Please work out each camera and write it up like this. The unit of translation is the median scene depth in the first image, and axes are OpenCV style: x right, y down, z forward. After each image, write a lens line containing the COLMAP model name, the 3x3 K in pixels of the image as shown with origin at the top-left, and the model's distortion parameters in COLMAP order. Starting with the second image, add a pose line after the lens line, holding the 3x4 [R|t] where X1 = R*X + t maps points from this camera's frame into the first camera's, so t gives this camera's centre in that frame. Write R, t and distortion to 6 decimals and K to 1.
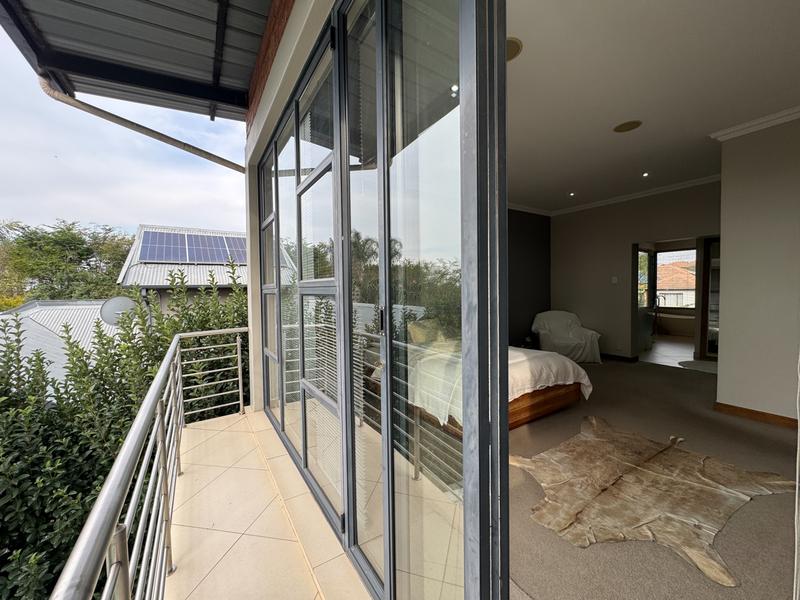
lens RADIAL K [[317.7, 0, 400.0], [0, 317.7, 300.0], [0, 0, 1]] dist [-0.002569, 0.000227]
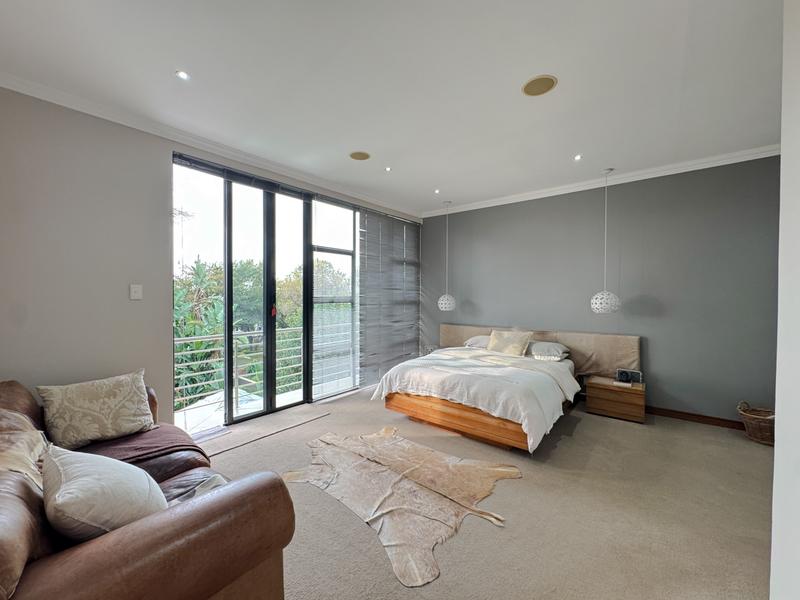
lens RADIAL K [[317.7, 0, 400.0], [0, 317.7, 300.0], [0, 0, 1]] dist [-0.002569, 0.000227]
pose [[0.304034, 0.031874, -0.952128, 1.355335], [-0.038557, 0.999033, 0.021132, -0.066578], [0.951880, 0.030287, 0.304969, 0.503785]]
